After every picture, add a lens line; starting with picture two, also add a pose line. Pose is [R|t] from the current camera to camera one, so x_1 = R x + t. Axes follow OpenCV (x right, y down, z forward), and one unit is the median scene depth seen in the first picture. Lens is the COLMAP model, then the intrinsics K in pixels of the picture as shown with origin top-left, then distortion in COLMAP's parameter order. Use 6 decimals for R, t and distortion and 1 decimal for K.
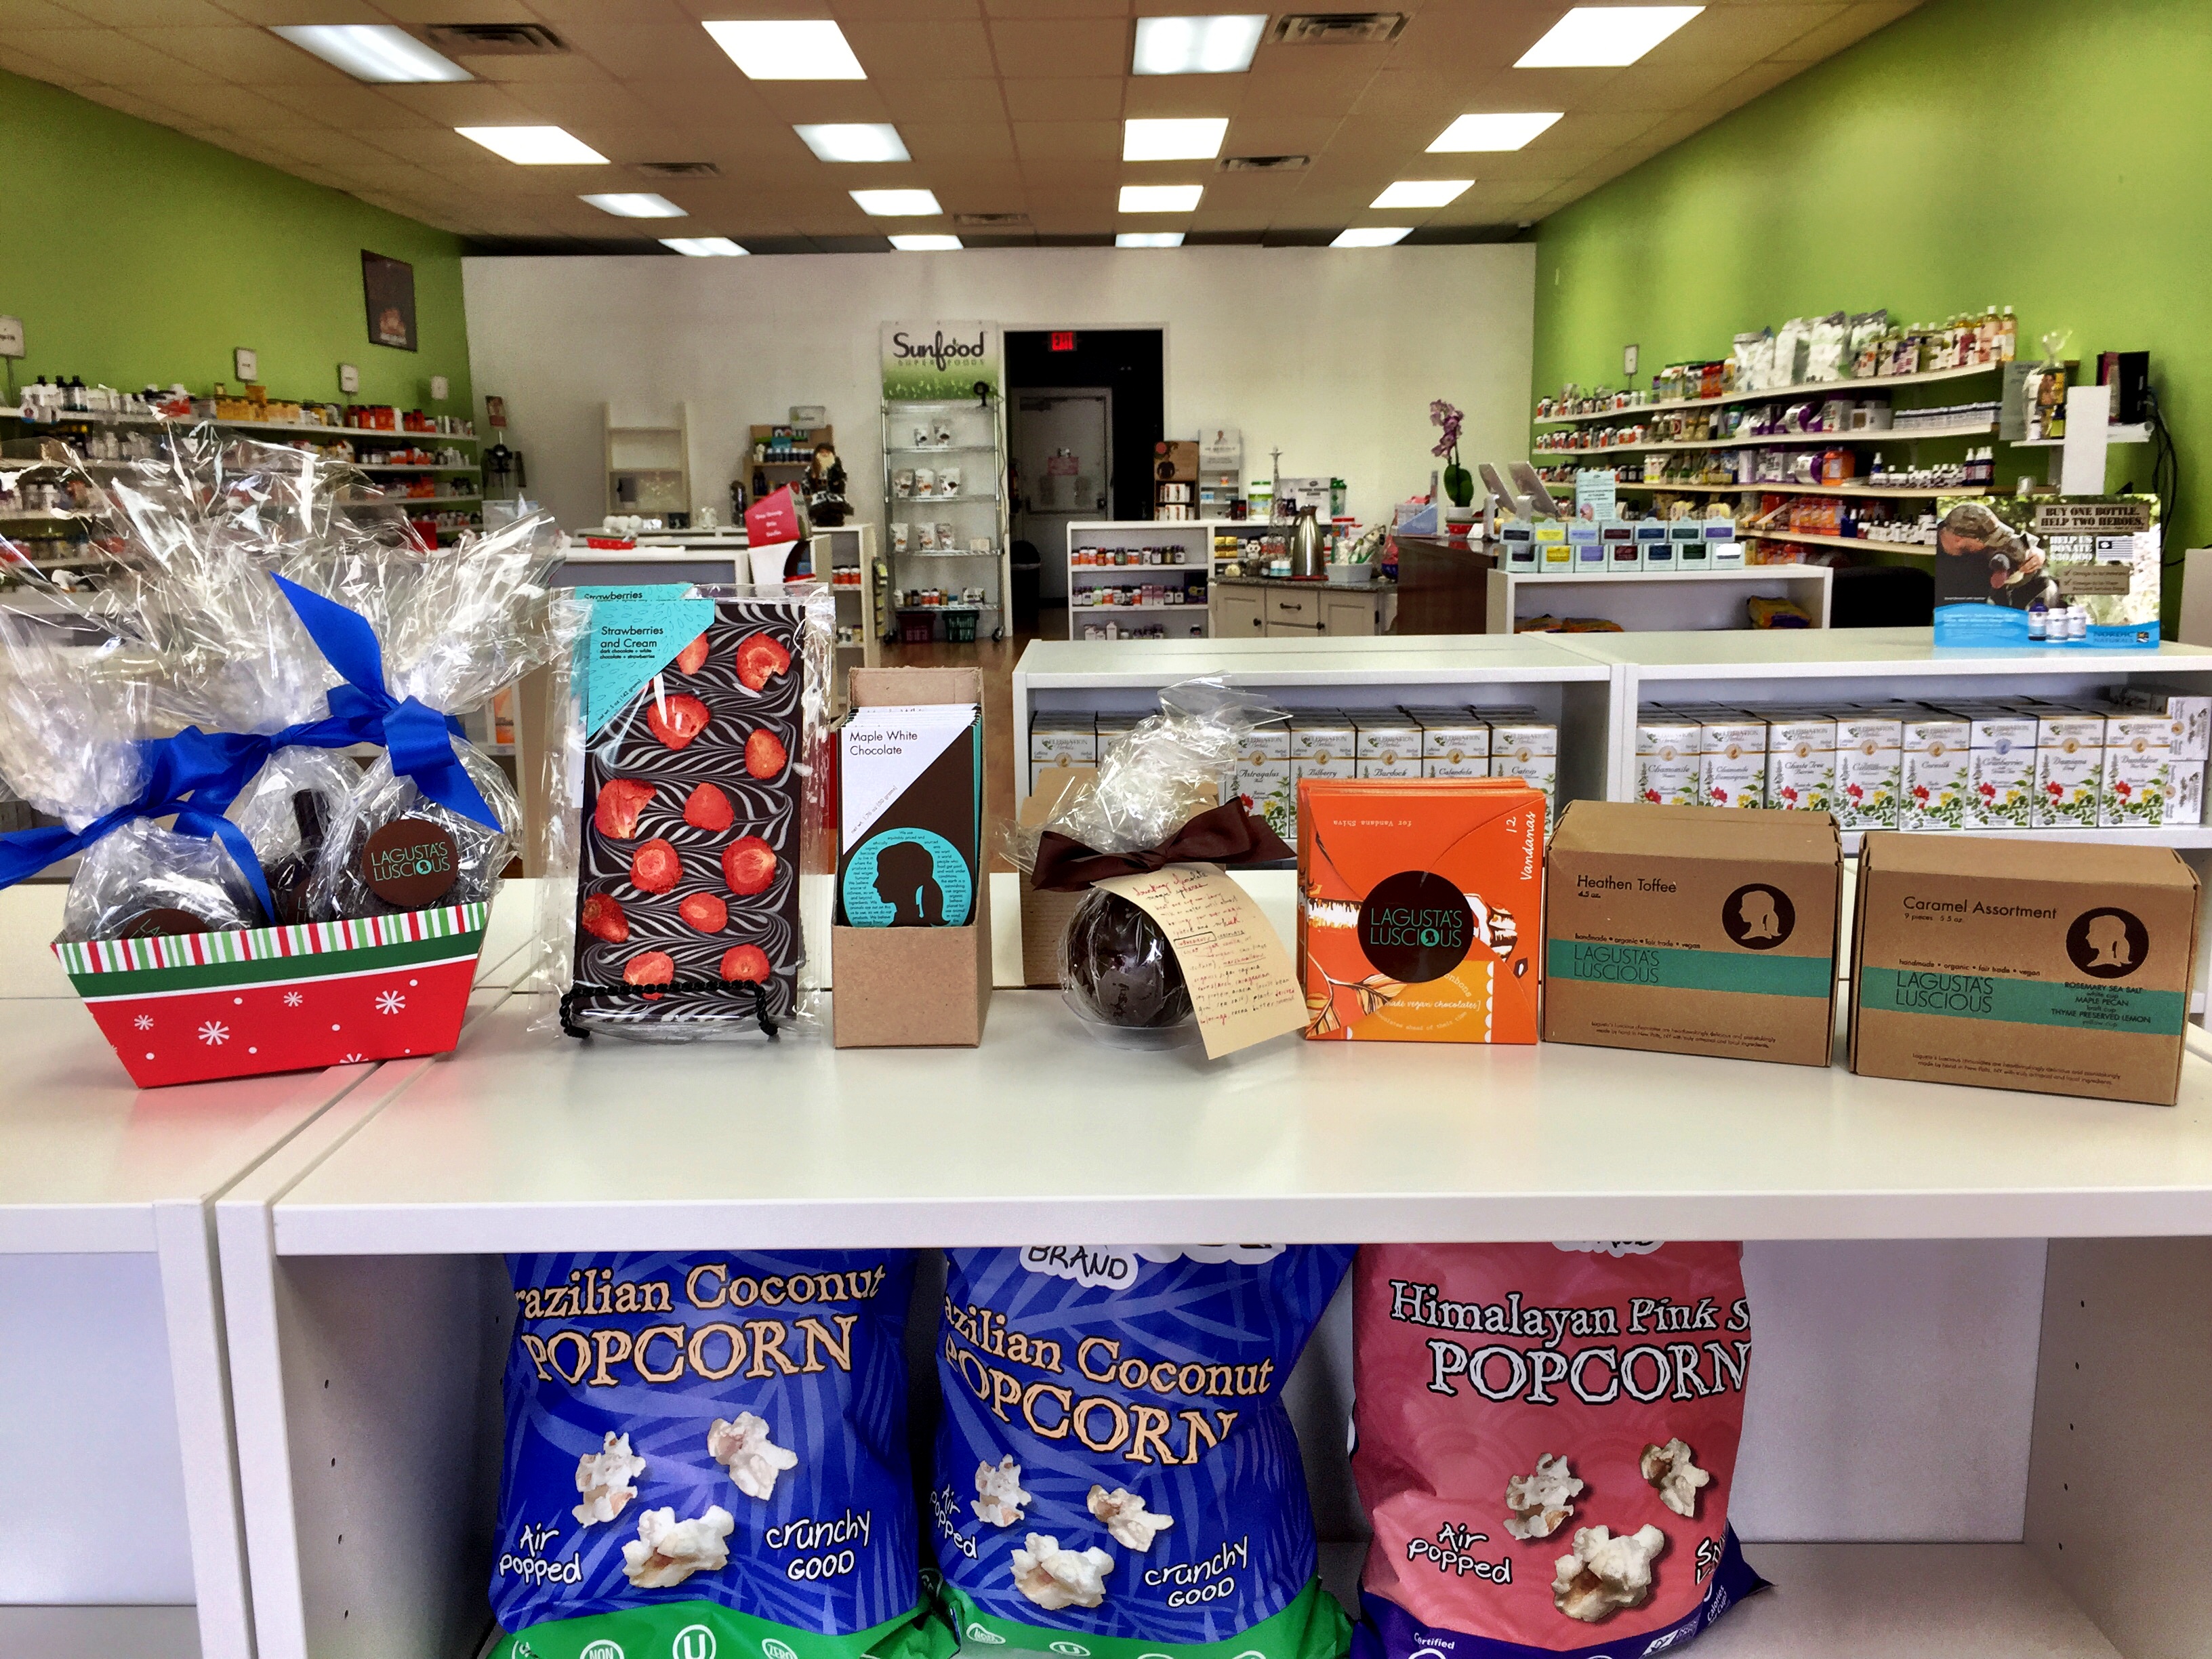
lens RADIAL K [[1879.7, 0, 1104.2], [0, 1879.7, 828.4], [0, 0, 1]] dist [-0.005477, -0.001684]
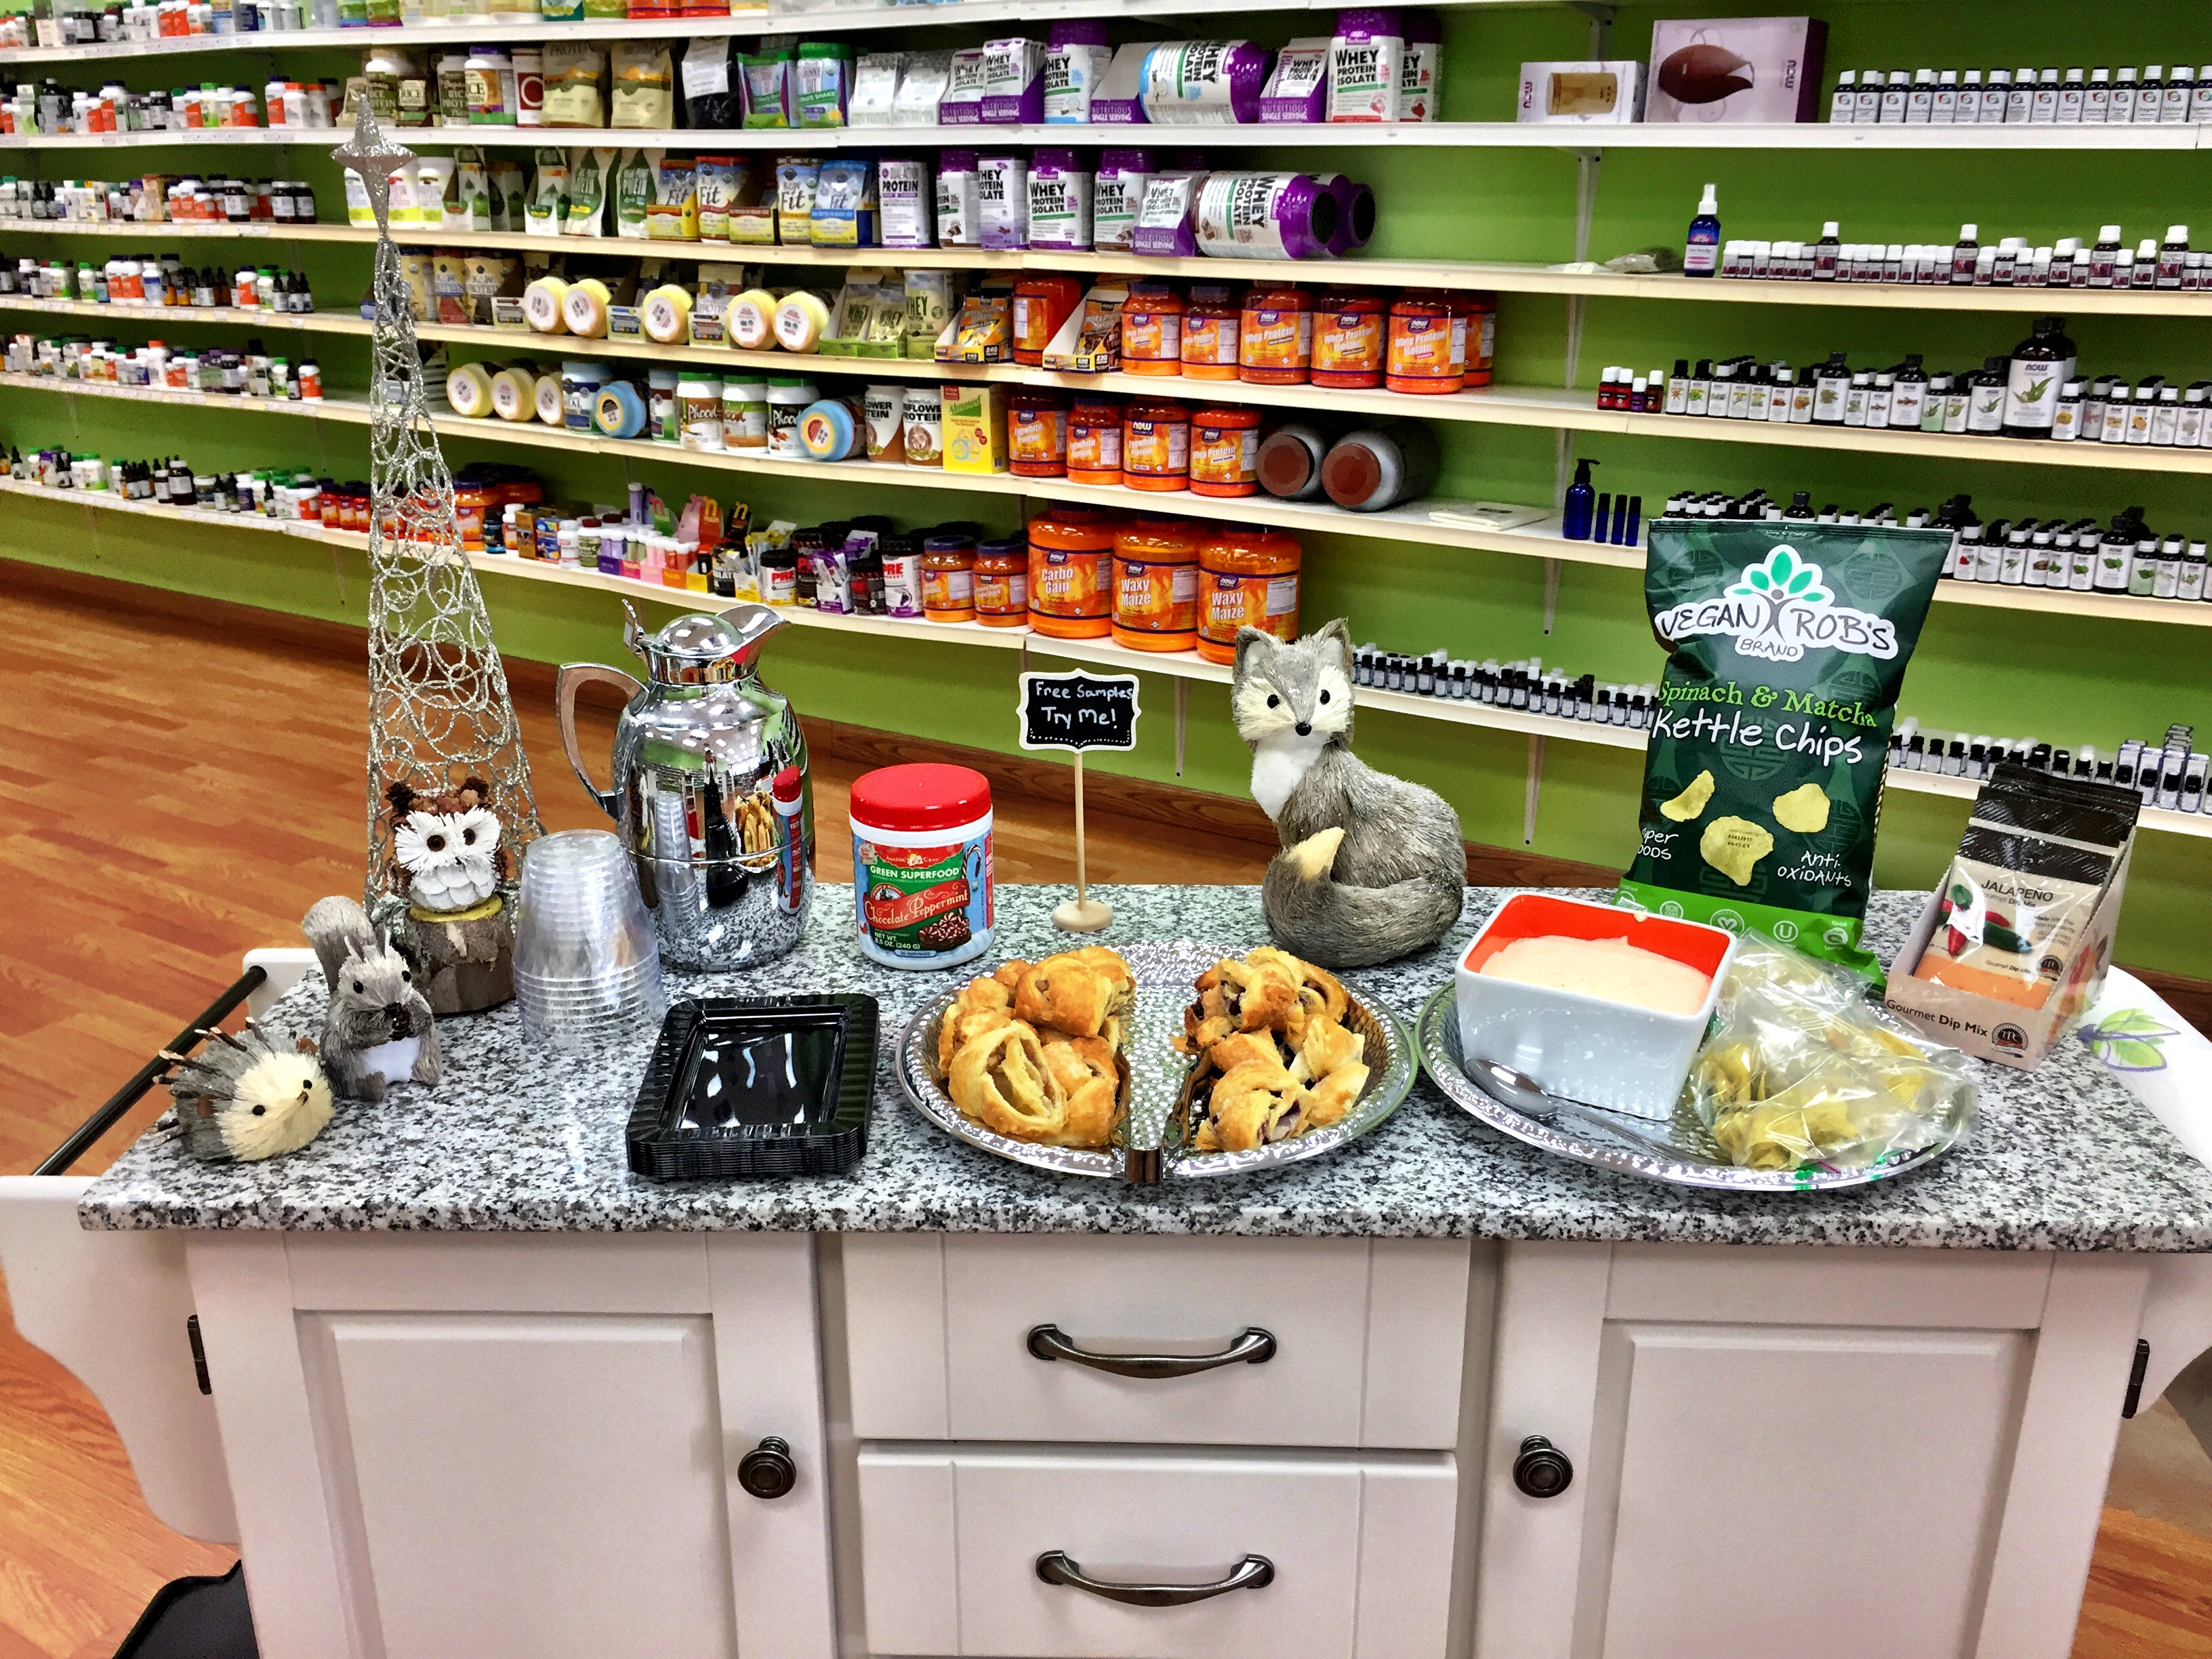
lens RADIAL K [[1879.7, 0, 1106.9], [0, 1879.7, 828.8], [0, 0, 1]] dist [-0.005477, -0.001684]
pose [[0.522191, -0.273142, 0.807905, 0.002737], [0.146632, 0.961972, 0.230455, -0.127943], [-0.840128, -0.001877, 0.542384, 0.636876]]
